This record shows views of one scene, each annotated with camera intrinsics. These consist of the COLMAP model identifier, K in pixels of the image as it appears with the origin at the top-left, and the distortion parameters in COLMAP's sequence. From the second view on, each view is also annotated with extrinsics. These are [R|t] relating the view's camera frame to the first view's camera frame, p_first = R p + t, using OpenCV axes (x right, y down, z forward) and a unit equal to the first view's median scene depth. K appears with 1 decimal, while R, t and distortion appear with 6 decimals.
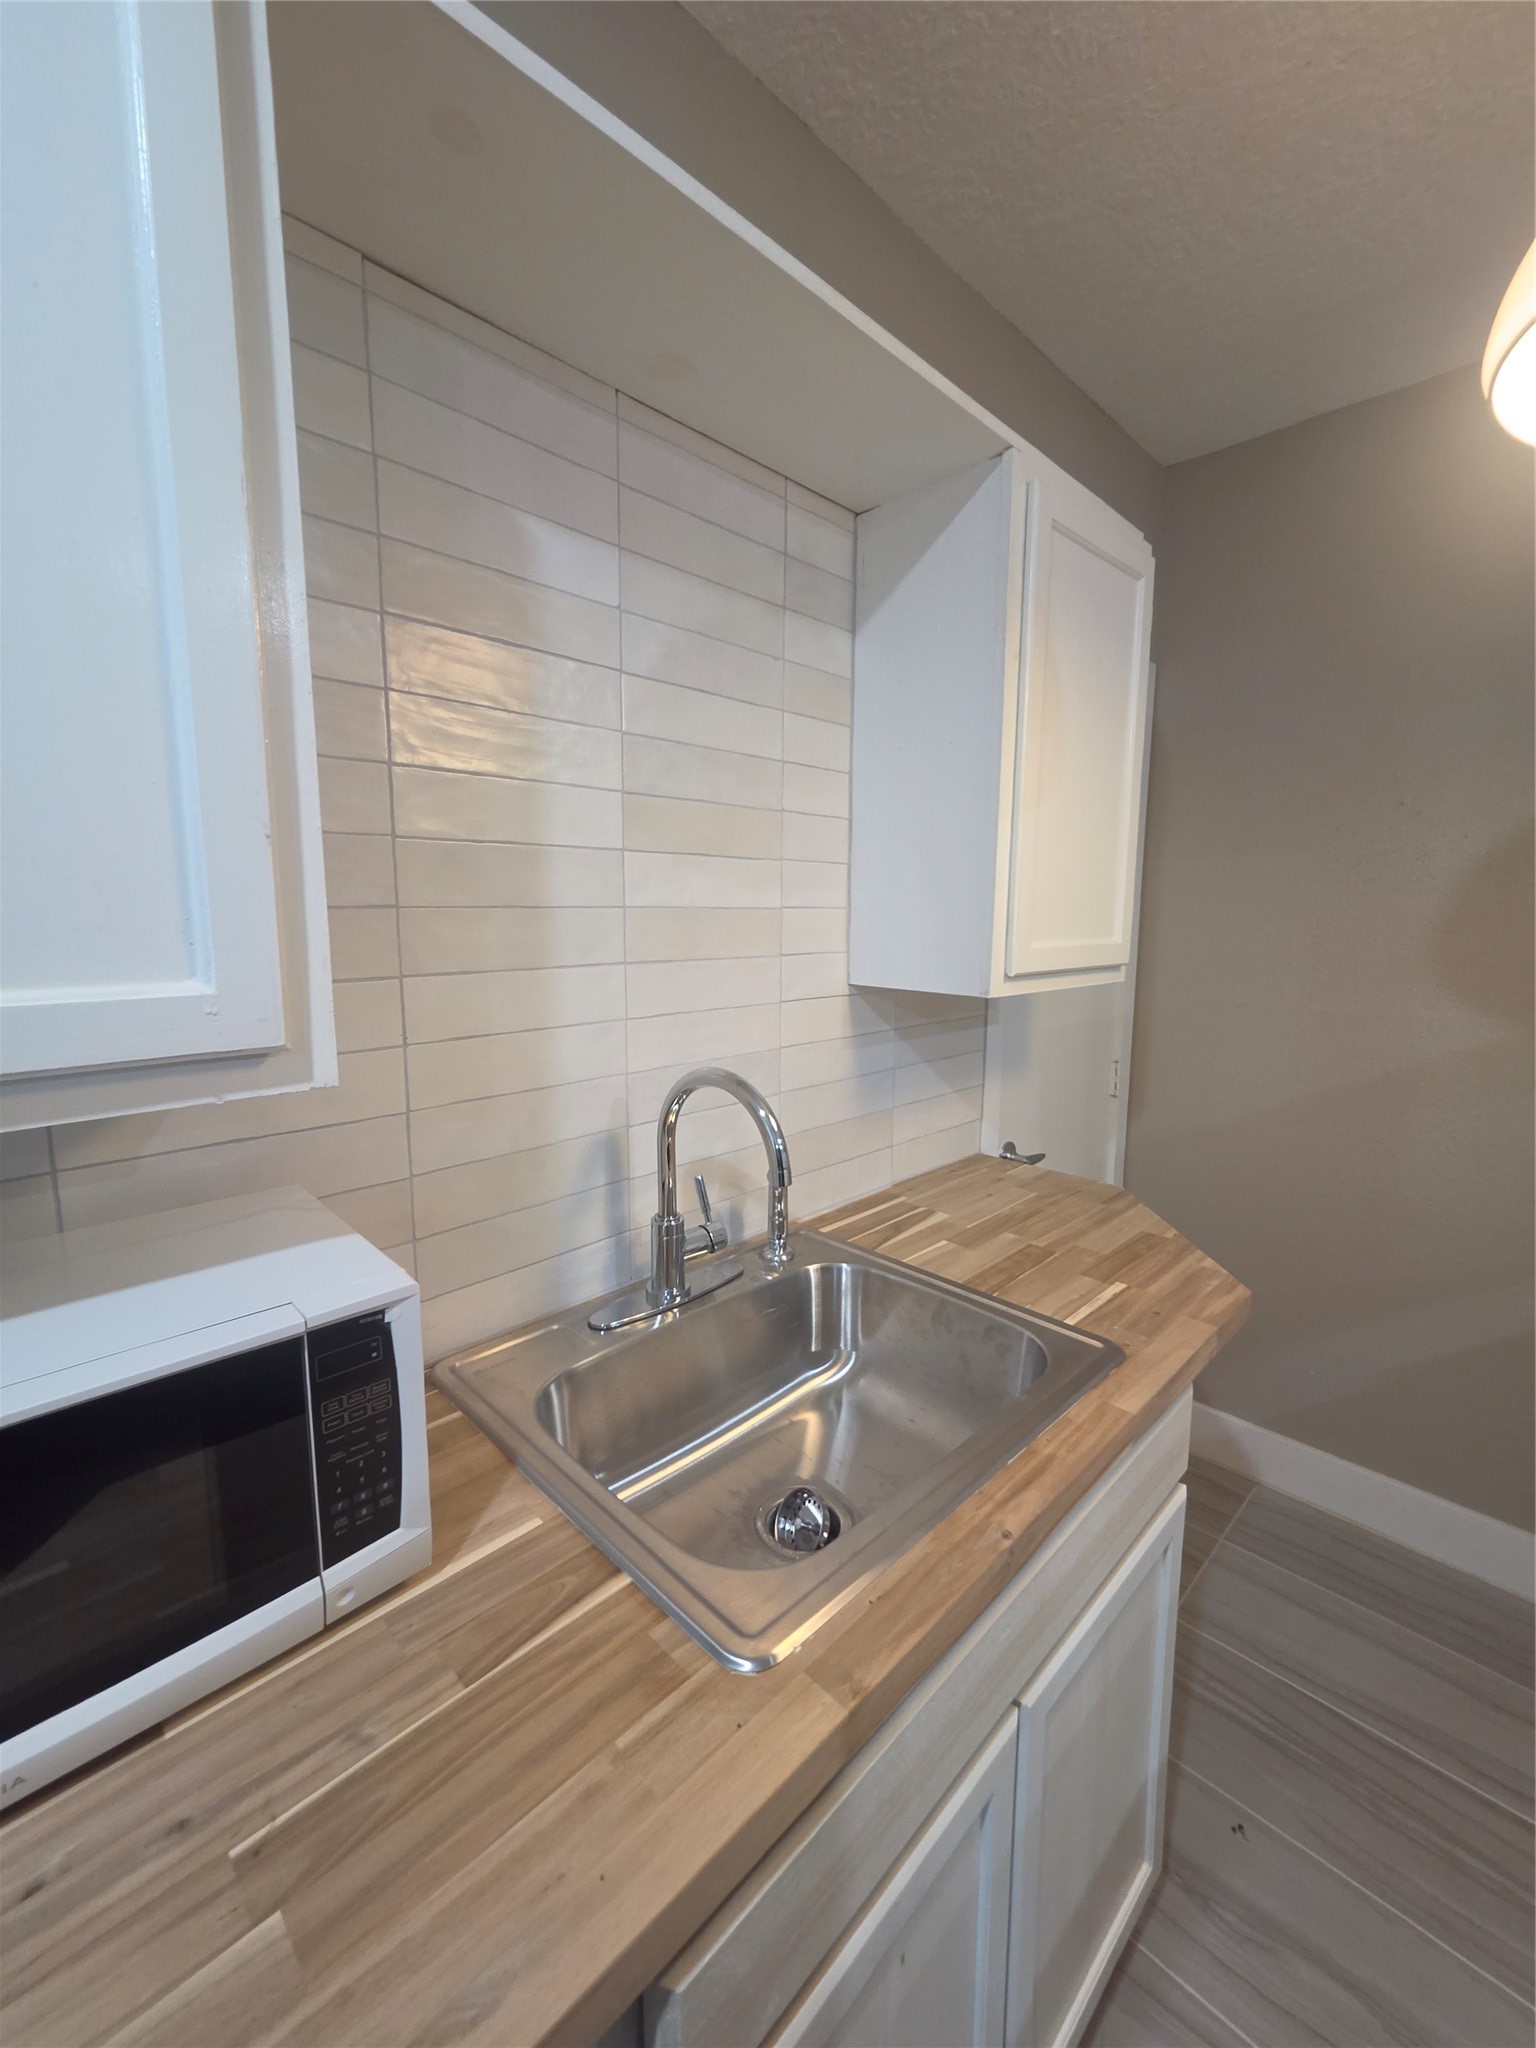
lens RADIAL K [[841.0, 0, 768.8], [0, 841.0, 1023.8], [0, 0, 1]] dist [0.002026, 0.000542]
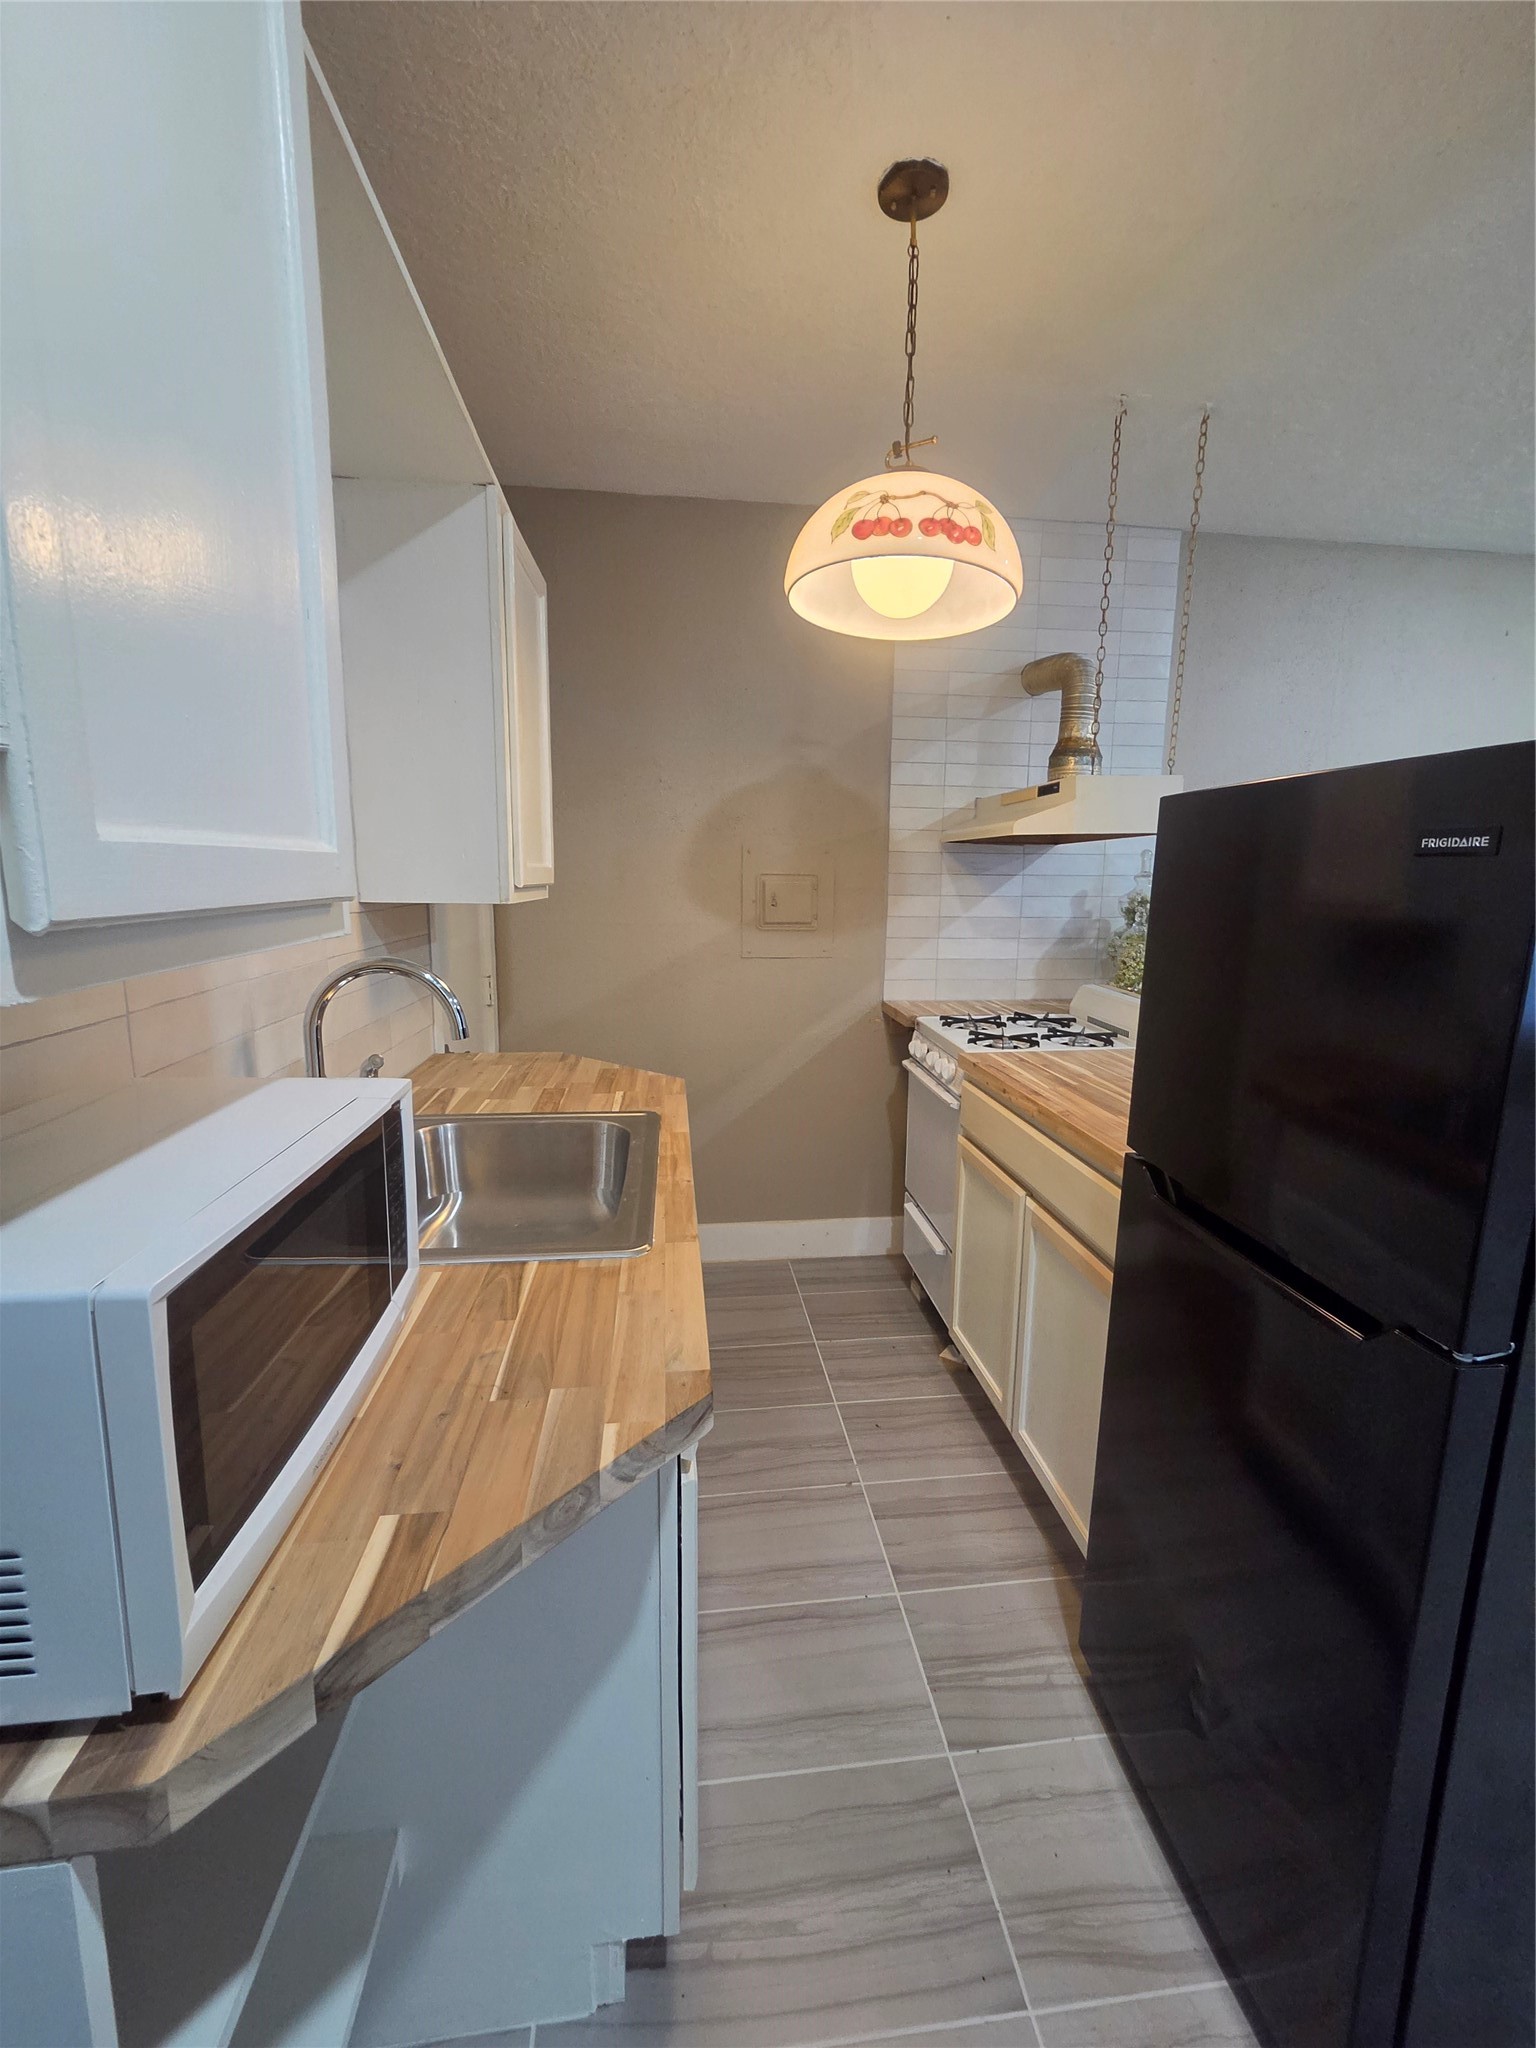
lens RADIAL K [[841.0, 0, 777.7], [0, 841.0, 1013.1], [0, 0, 1]] dist [0.002026, 0.000542]
pose [[0.621063, -0.130066, 0.772893, -1.232202], [0.101671, 0.991172, 0.085100, 0.165850], [-0.777138, 0.025729, 0.628804, -0.358823]]
